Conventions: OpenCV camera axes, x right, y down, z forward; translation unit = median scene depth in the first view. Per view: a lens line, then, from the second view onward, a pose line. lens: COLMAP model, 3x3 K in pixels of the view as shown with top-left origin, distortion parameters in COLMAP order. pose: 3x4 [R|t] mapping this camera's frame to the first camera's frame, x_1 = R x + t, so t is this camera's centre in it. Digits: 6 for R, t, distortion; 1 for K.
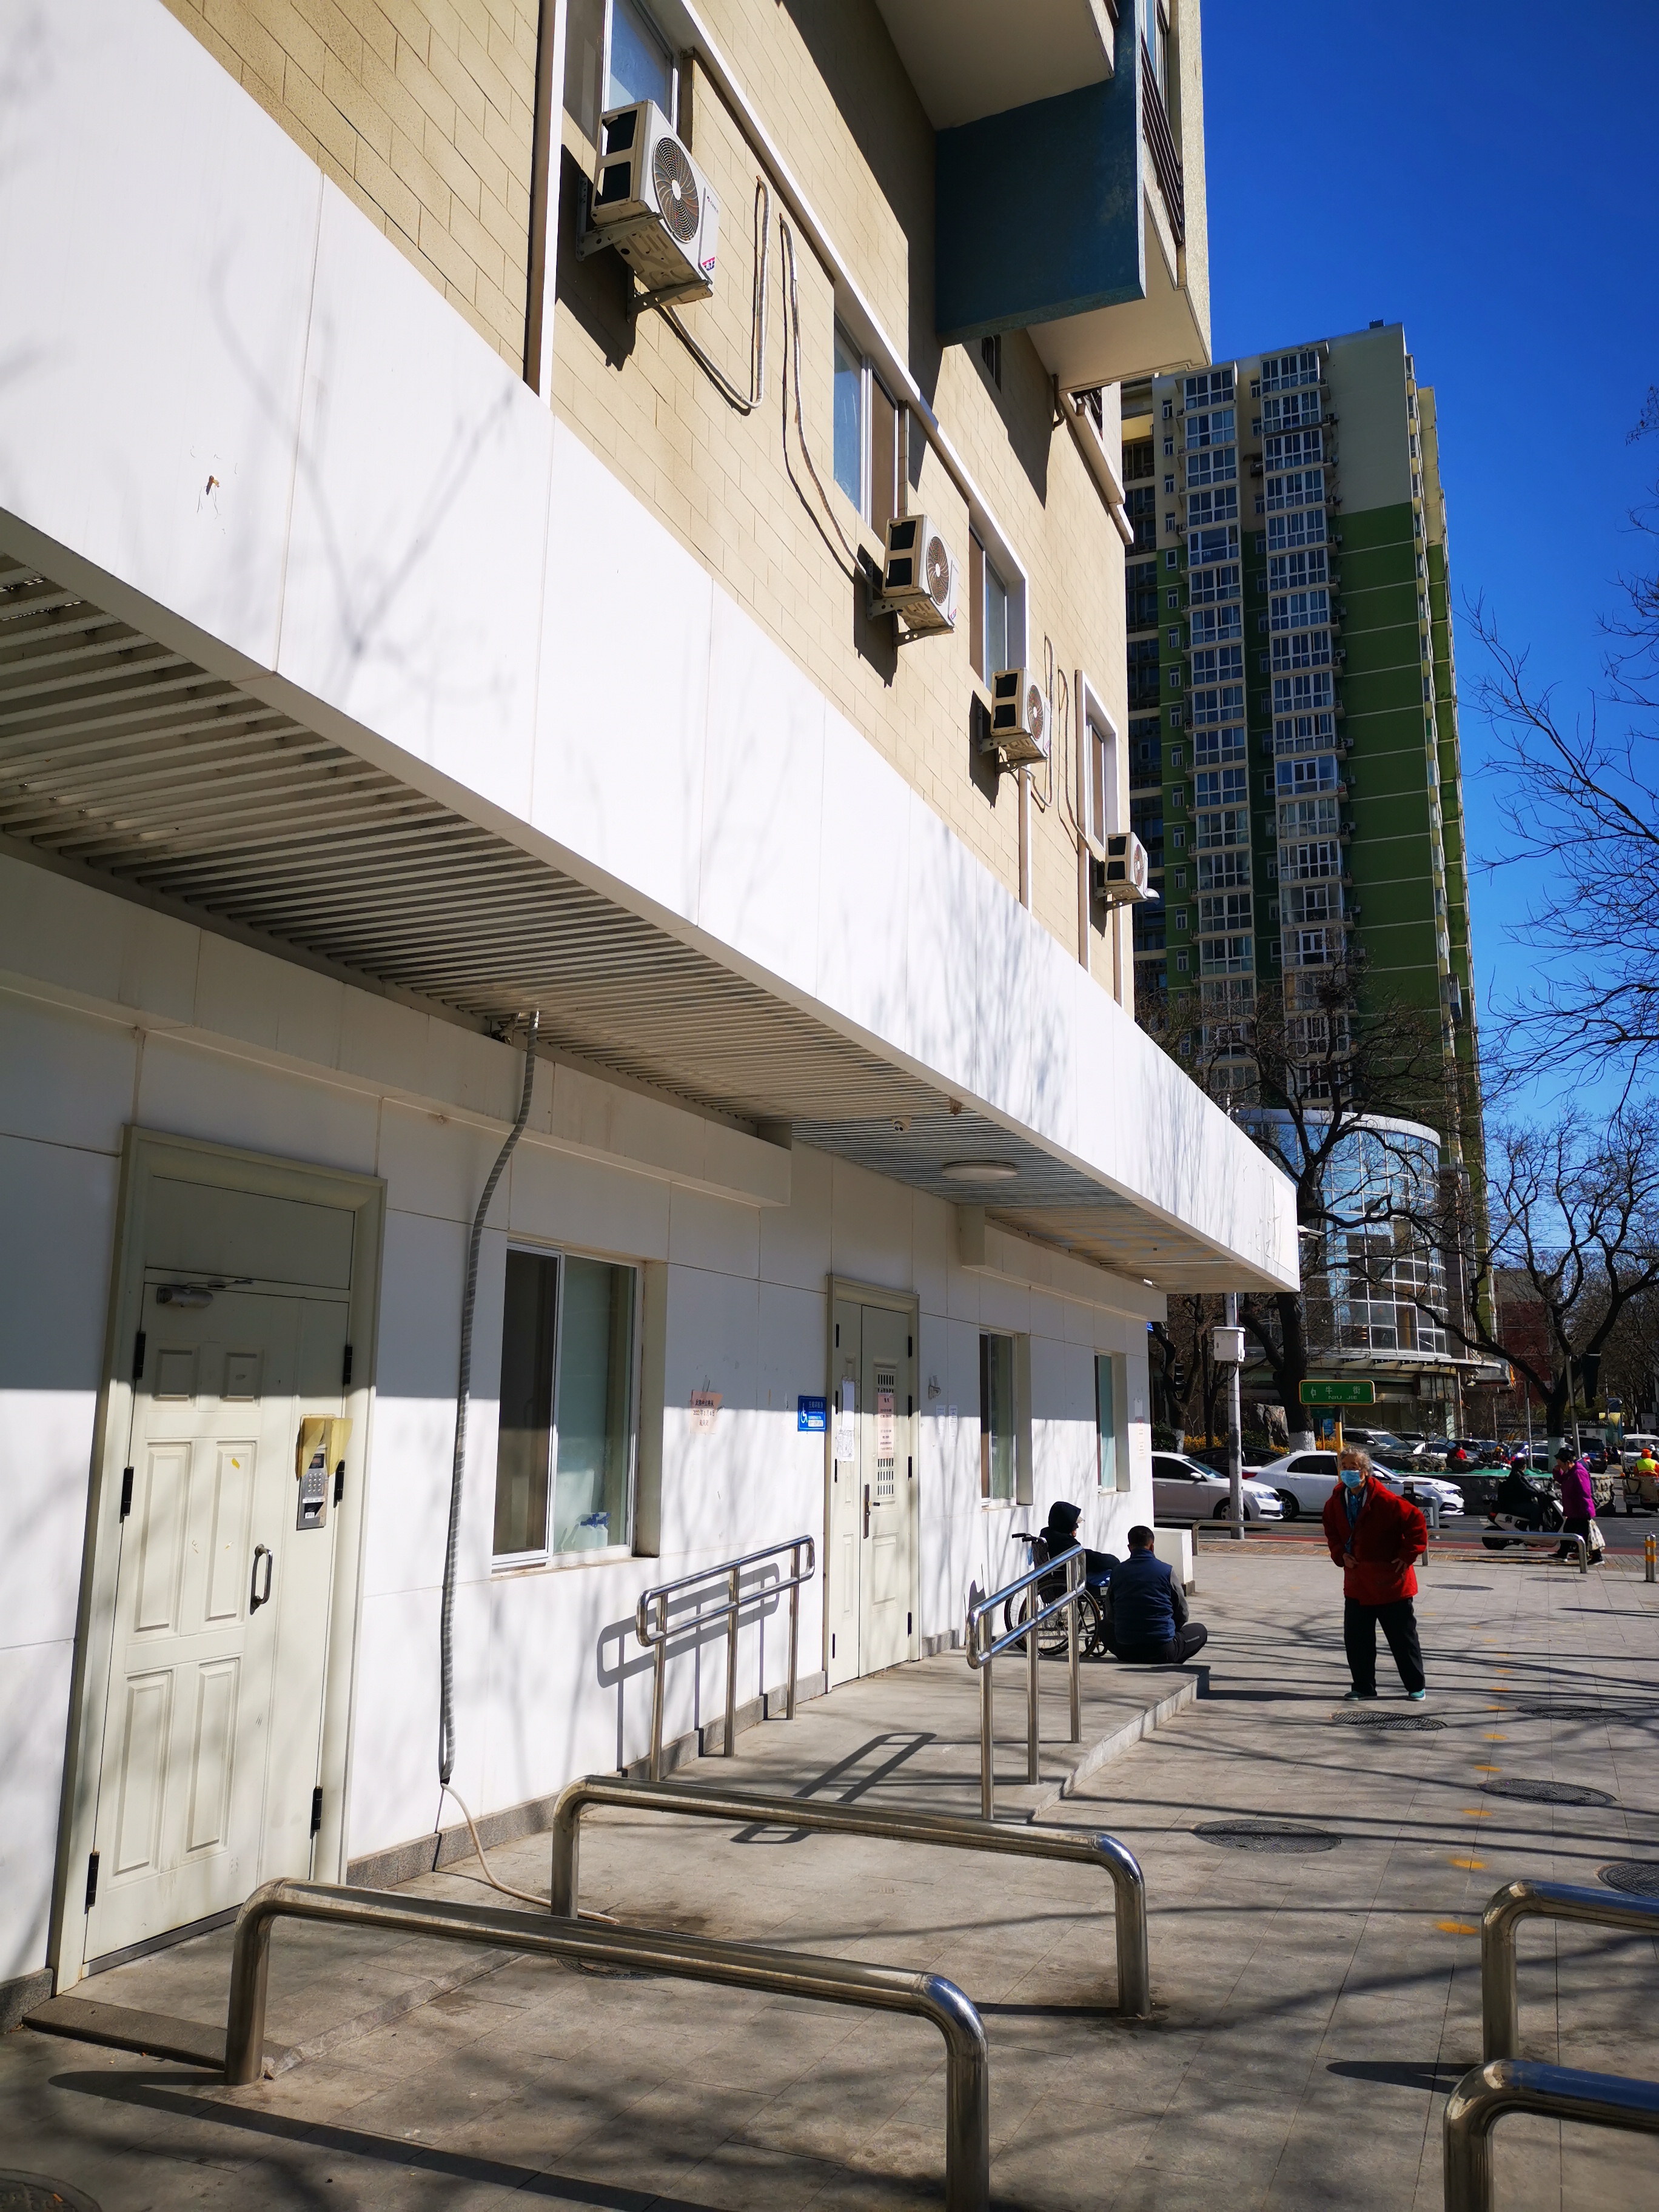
lens RADIAL K [[1686.5, 0, 839.1], [0, 1686.5, 1111.2], [0, 0, 1]] dist [0.035508, 0.002390]
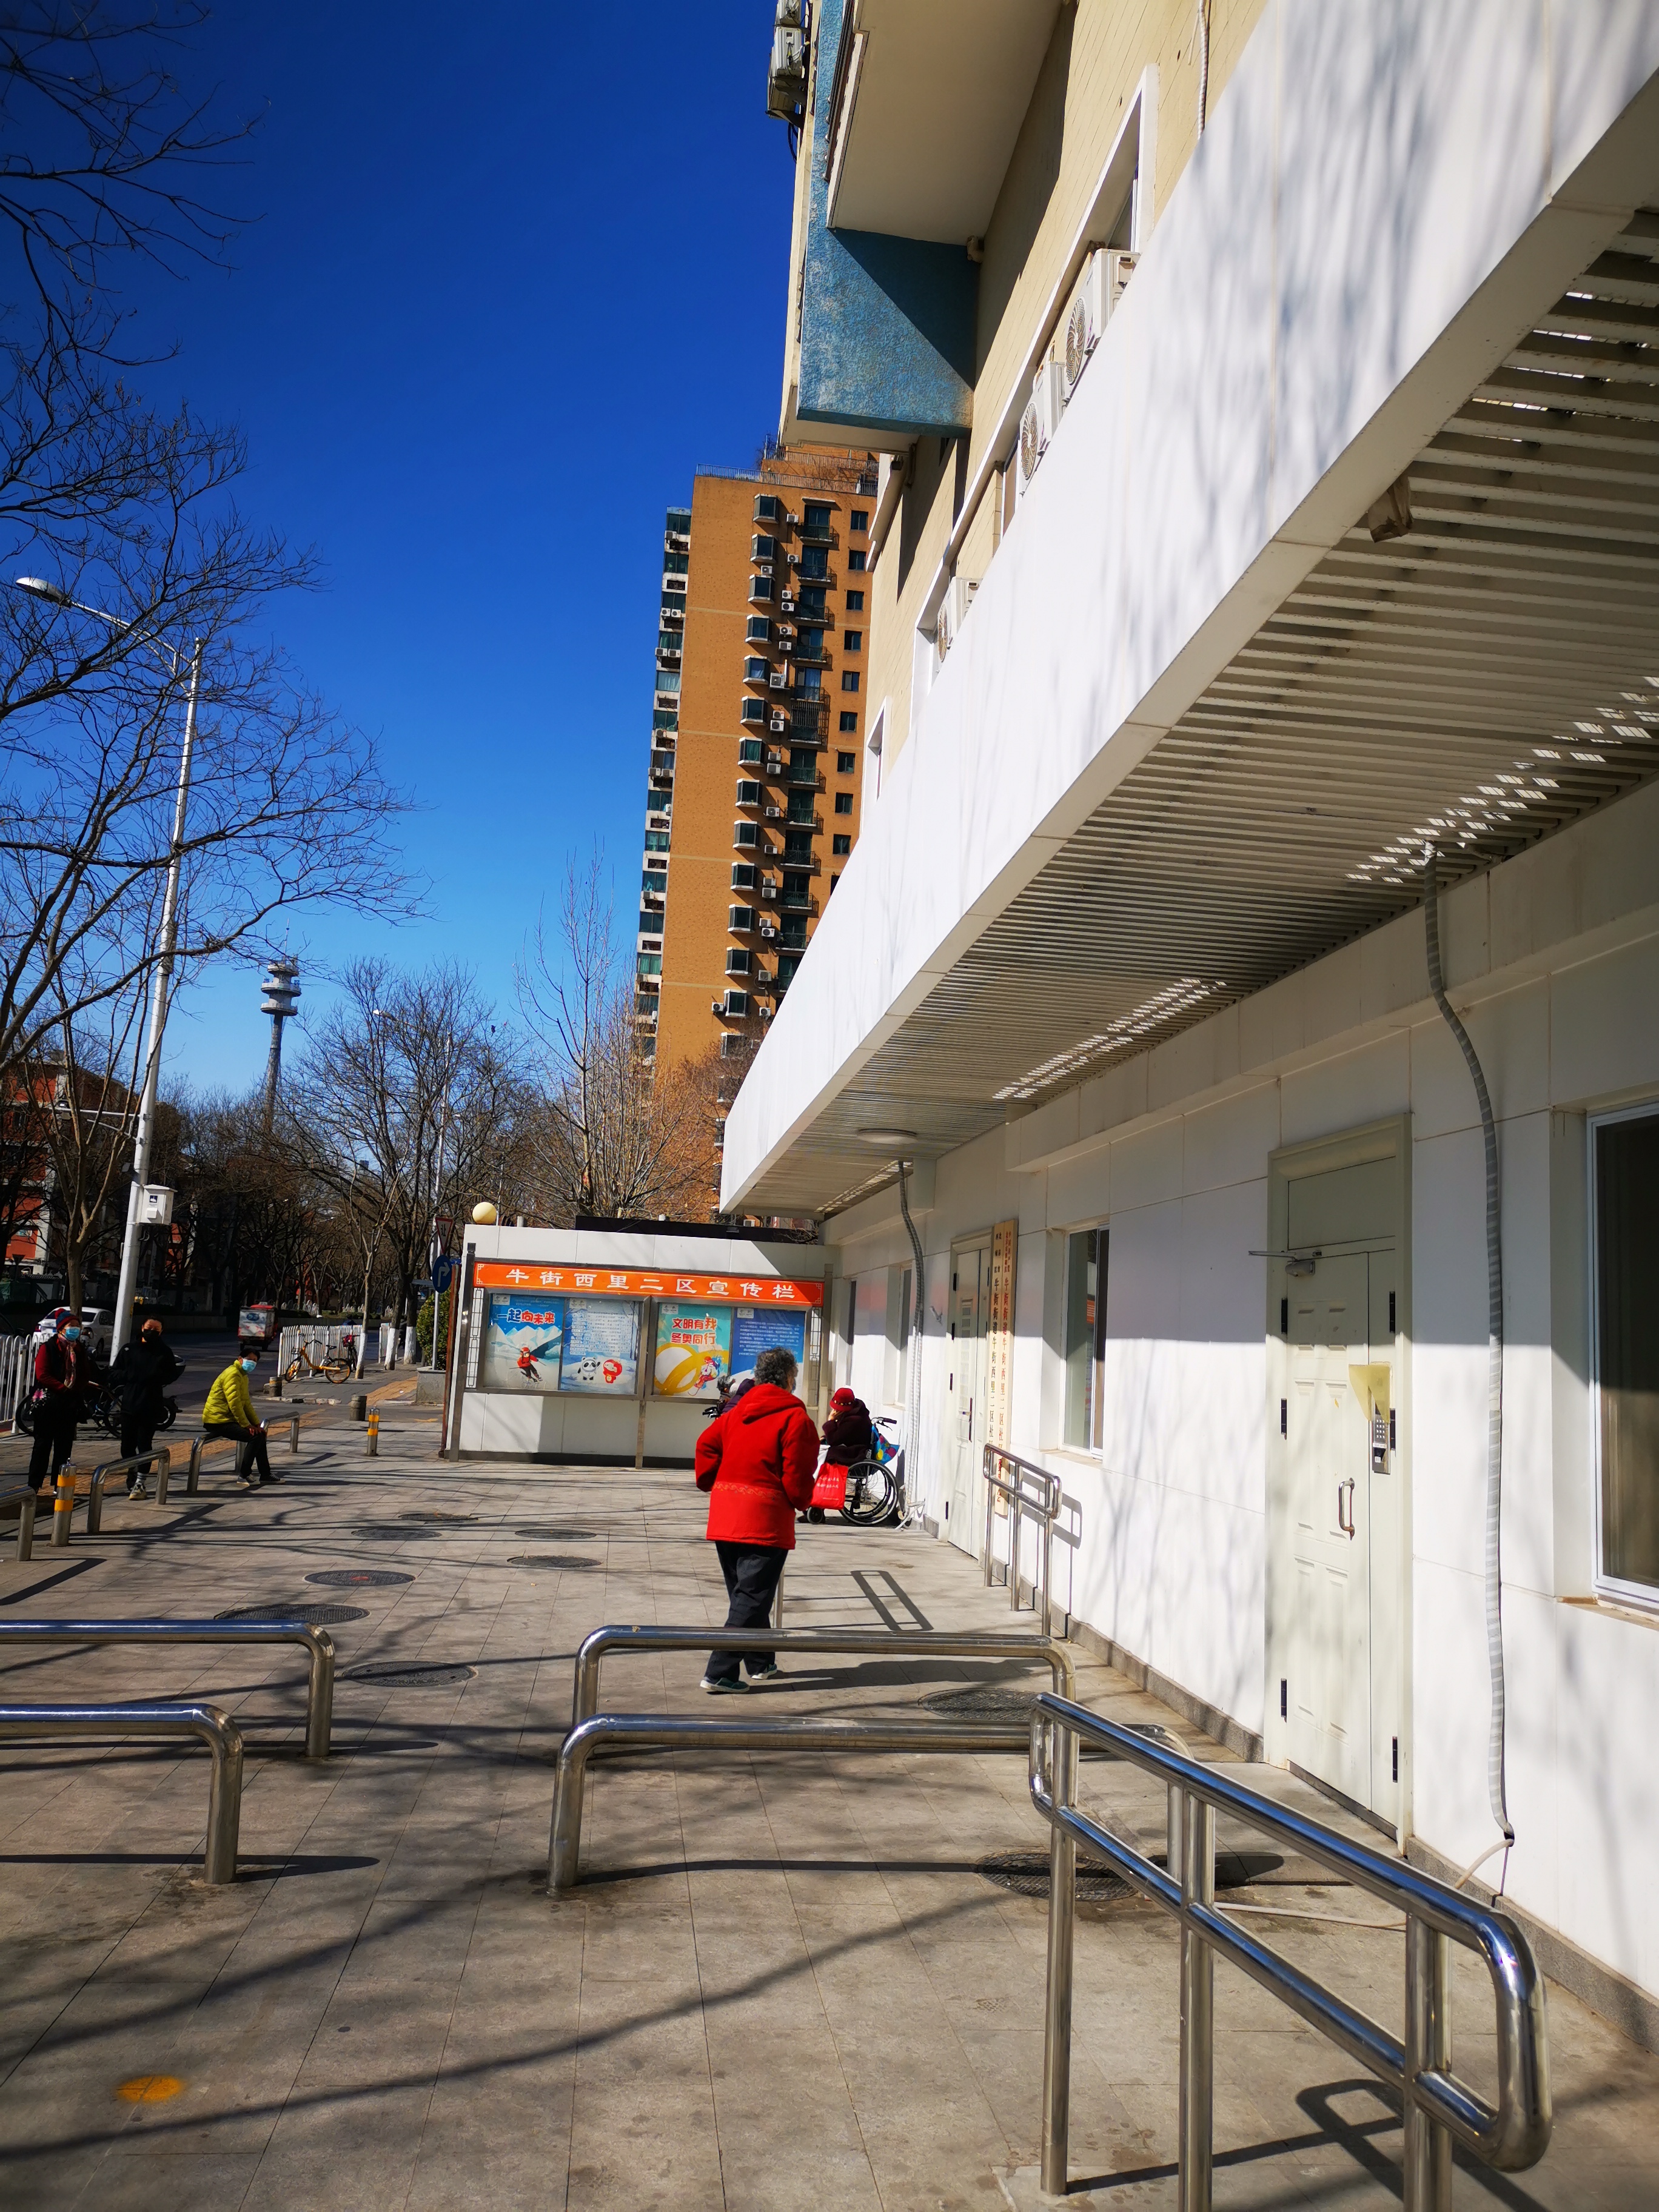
lens RADIAL K [[1686.5, 0, 839.1], [0, 1686.5, 1111.2], [0, 0, 1]] dist [0.035508, 0.002390]
pose [[-0.868136, -0.124309, -0.480508, 0.503102], [0.028866, 0.953843, -0.298915, 0.343039], [0.495487, -0.273369, -0.824477, 1.786327]]
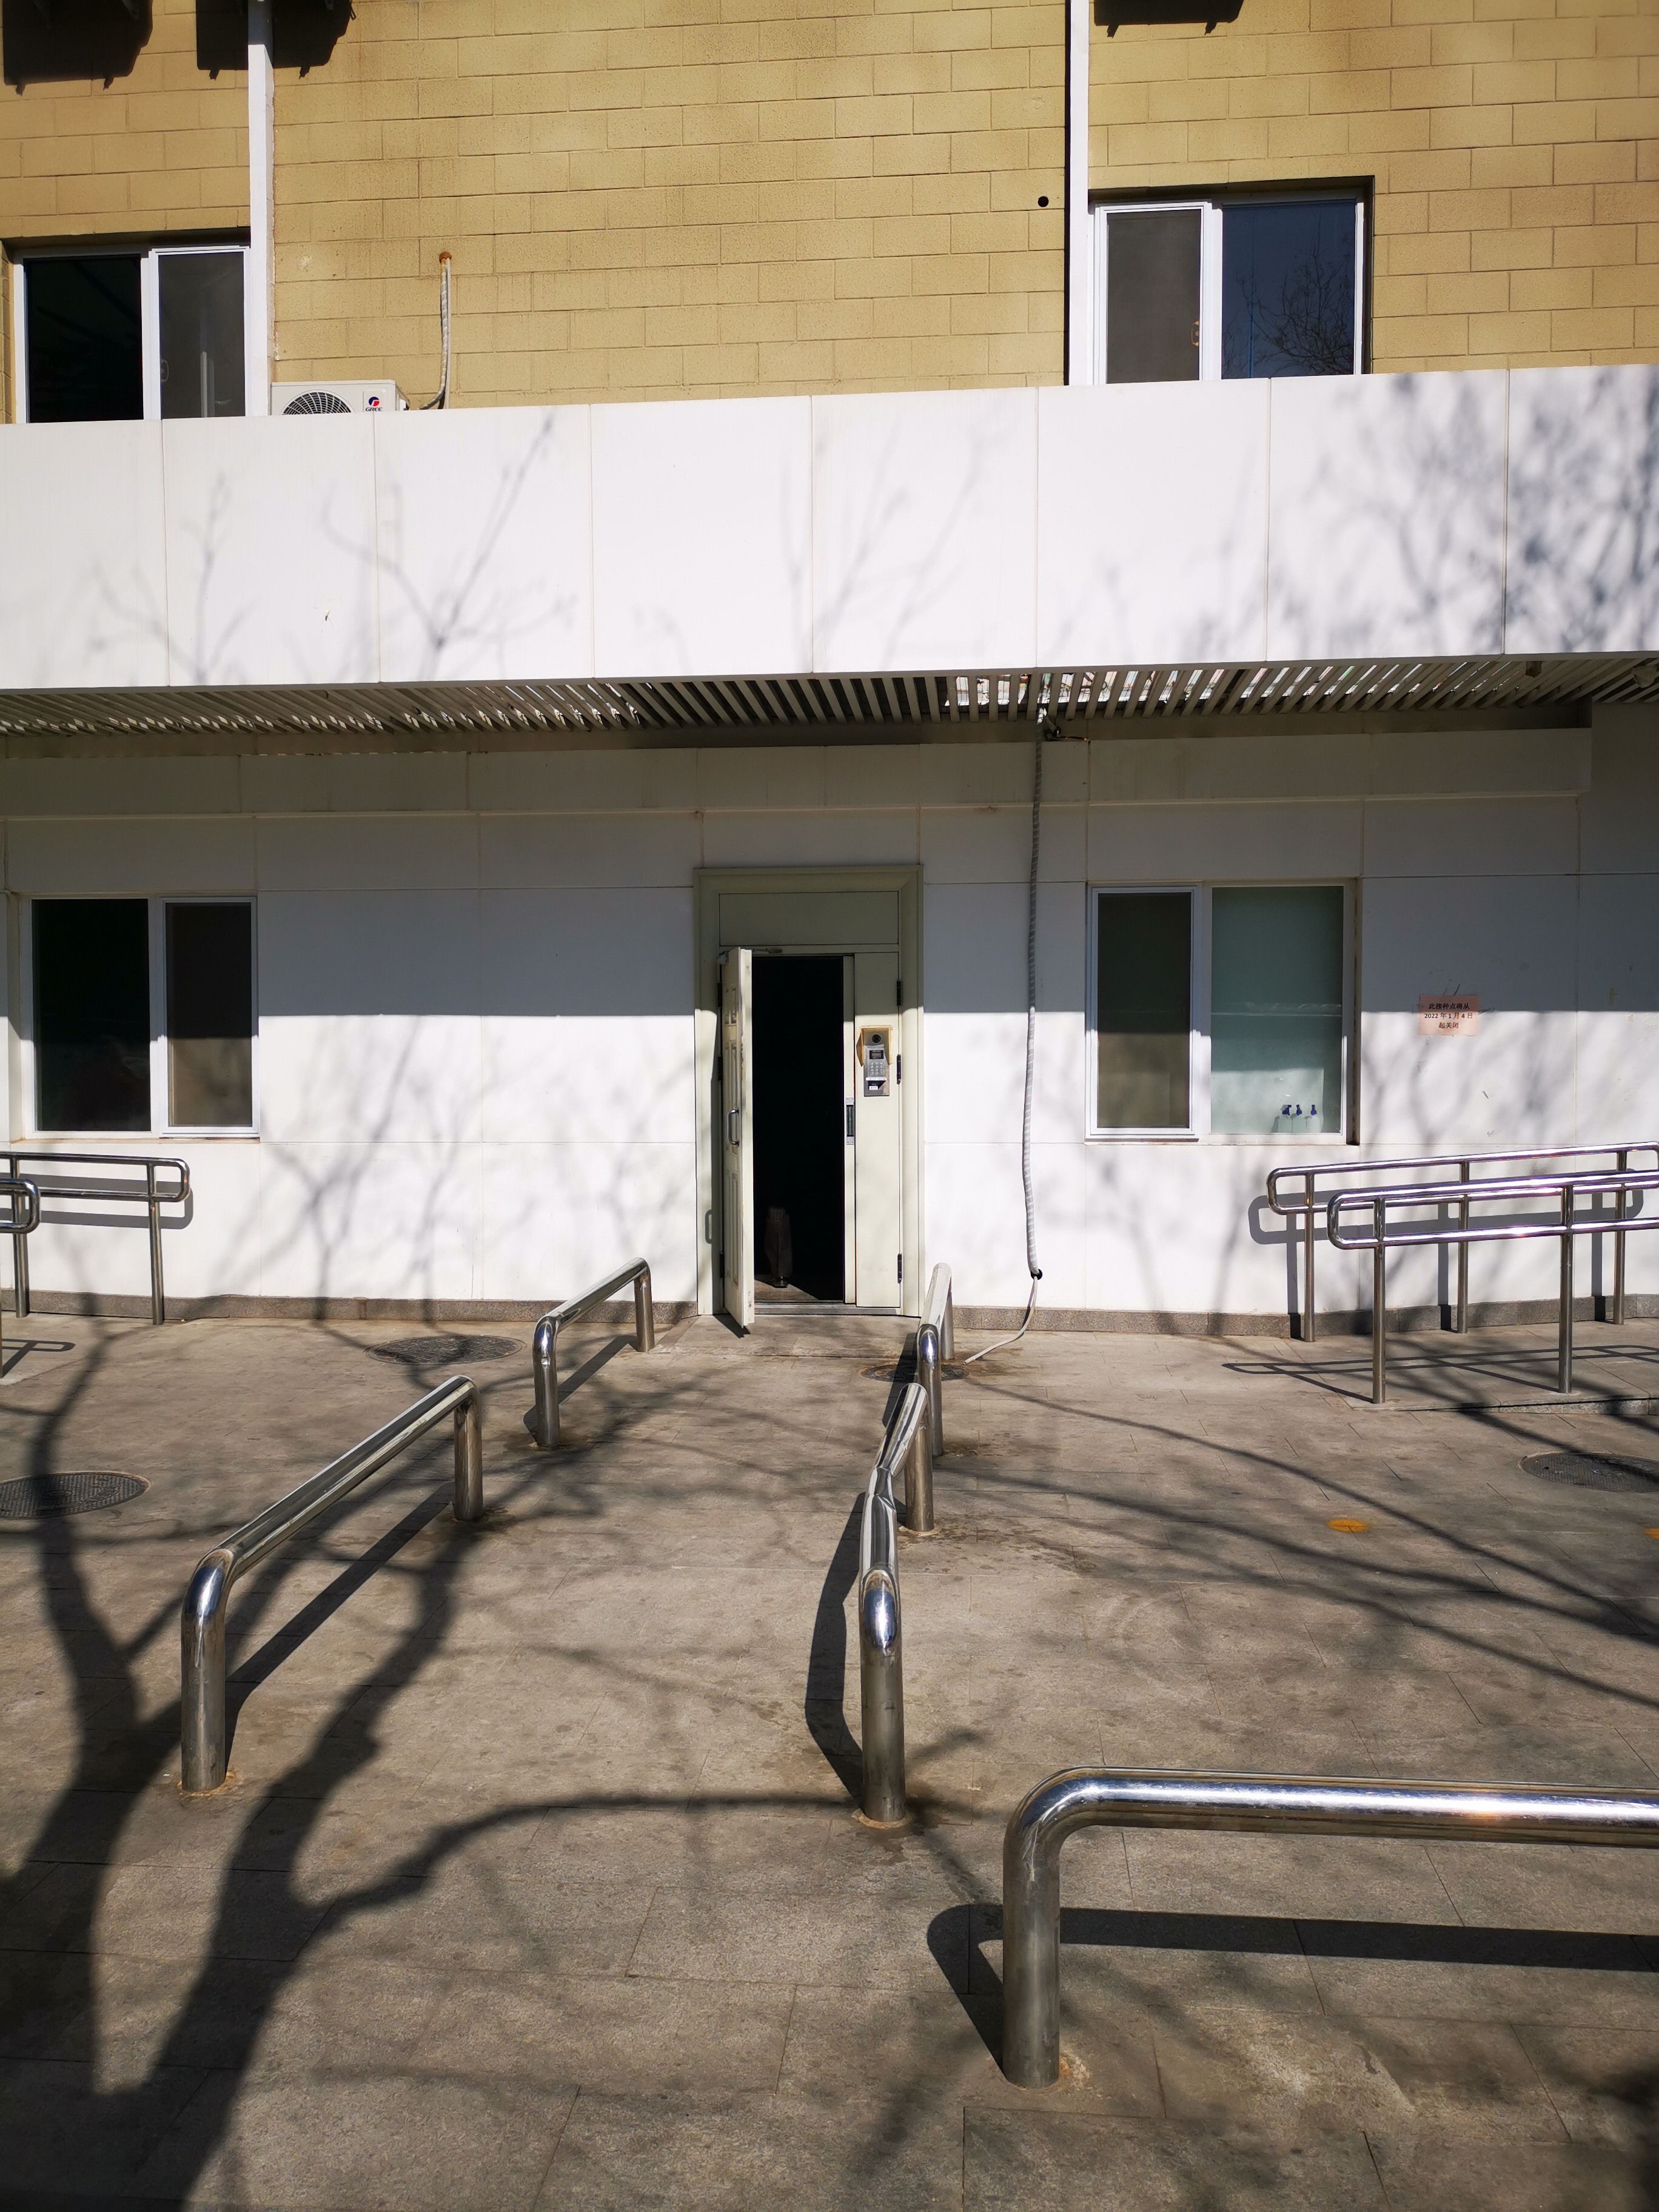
lens RADIAL K [[1686.5, 0, 839.1], [0, 1686.5, 1111.2], [0, 0, 1]] dist [0.035508, 0.002390]
pose [[0.303371, 0.025630, -0.952528, 1.210456], [0.181887, 0.979700, 0.084291, 0.123853], [0.935352, -0.198824, 0.292550, 0.516697]]
